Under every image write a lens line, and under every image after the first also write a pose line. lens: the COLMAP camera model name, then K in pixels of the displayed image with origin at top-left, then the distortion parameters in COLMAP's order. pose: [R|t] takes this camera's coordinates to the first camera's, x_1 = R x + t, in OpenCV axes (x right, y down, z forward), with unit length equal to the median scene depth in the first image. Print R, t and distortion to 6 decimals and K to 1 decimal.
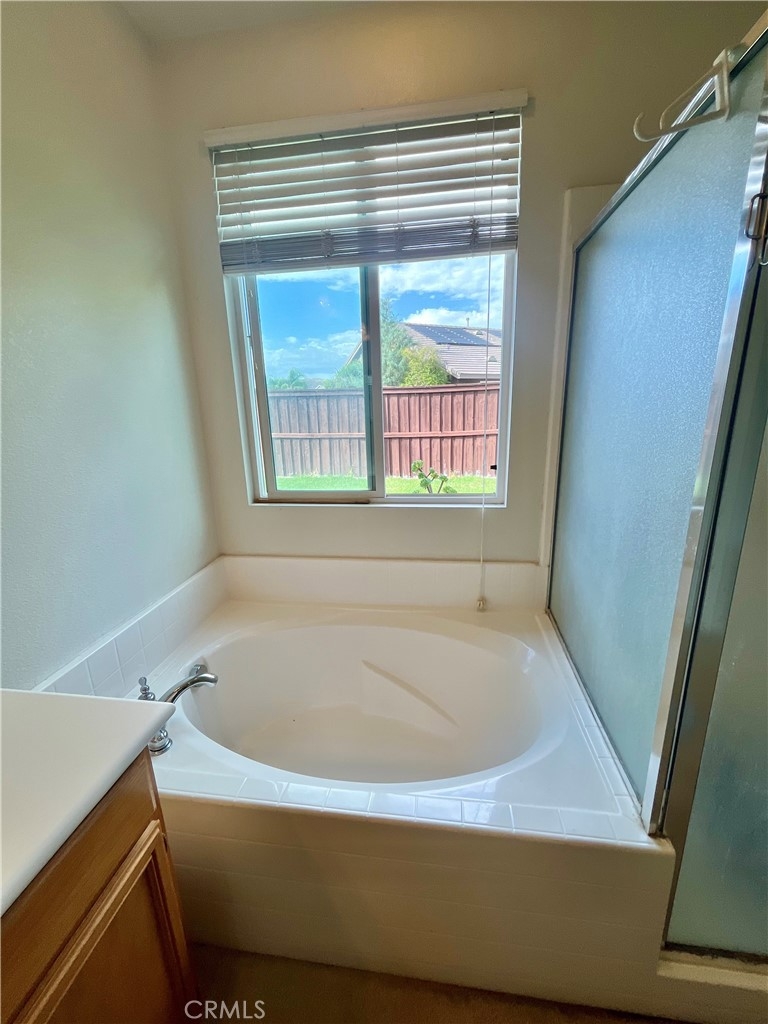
lens RADIAL K [[412.2, 0, 386.4], [0, 412.2, 506.6], [0, 0, 1]] dist [-0.001827, -0.000313]
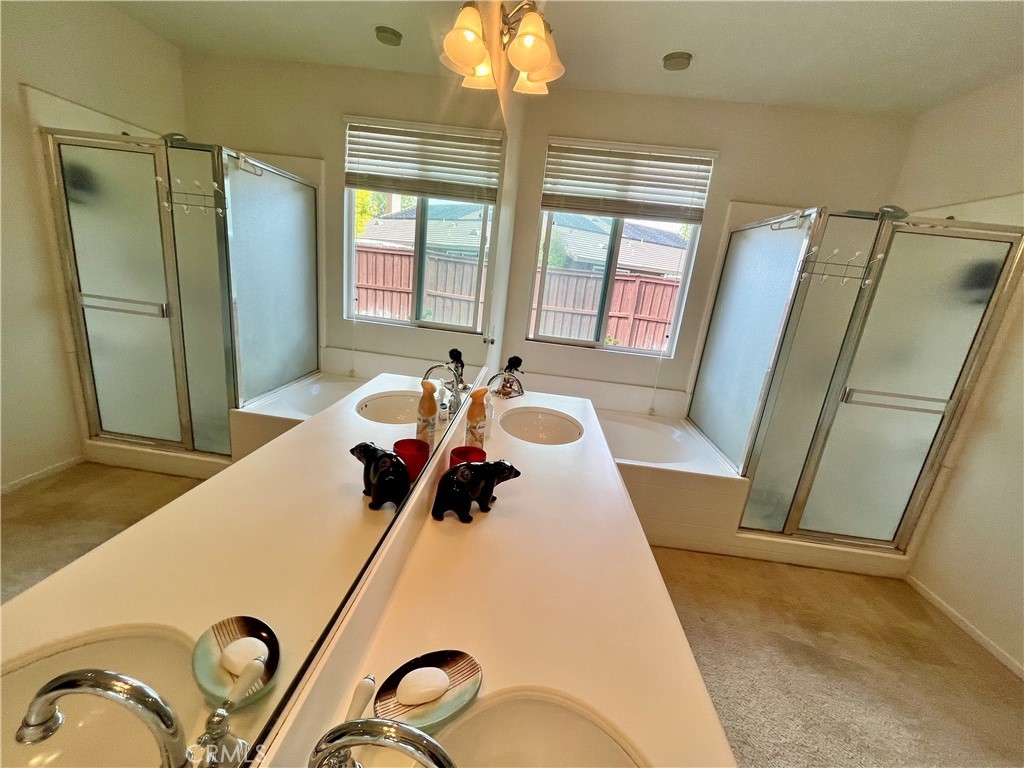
lens RADIAL K [[412.2, 0, 507.3], [0, 412.2, 385.0], [0, 0, 1]] dist [-0.001827, -0.000313]
pose [[0.990055, 0.113158, 0.083587, -0.570275], [-0.114927, 0.993235, 0.016647, 0.168621], [-0.081138, -0.026088, 0.996361, -0.754972]]
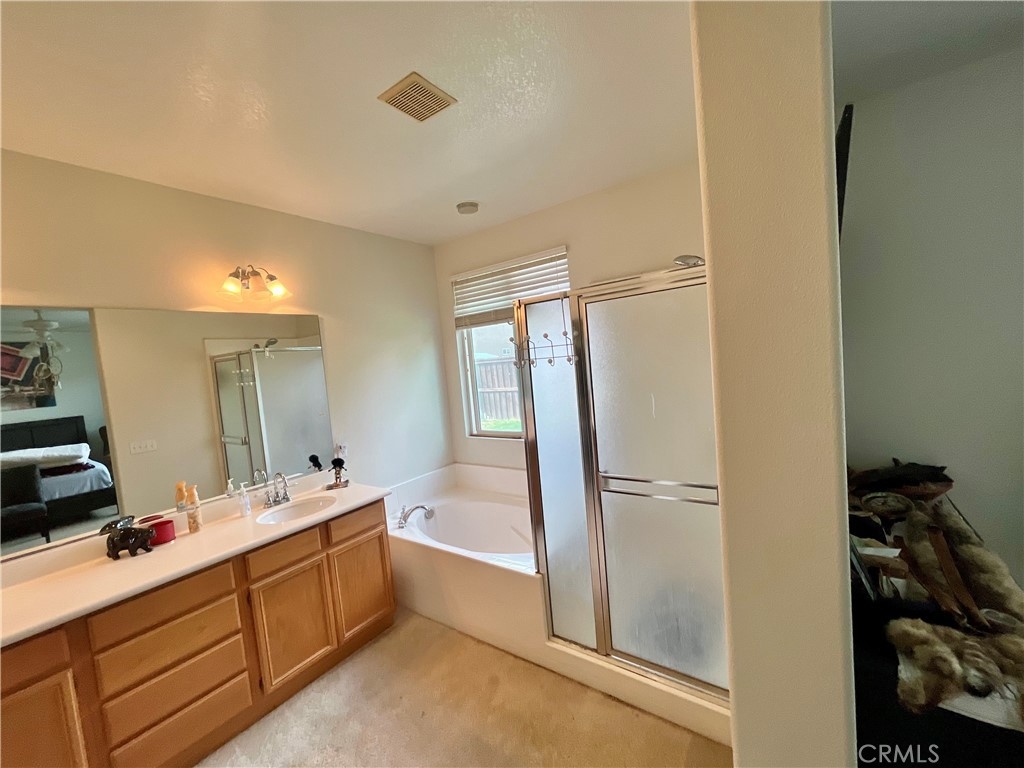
lens RADIAL K [[412.2, 0, 510.6], [0, 412.2, 381.8], [0, 0, 1]] dist [-0.001827, -0.000313]
pose [[0.880983, -0.027455, -0.472351, 0.850495], [-0.050783, 0.987061, -0.152088, 0.025864], [0.470415, 0.157975, 0.868190, -0.698830]]
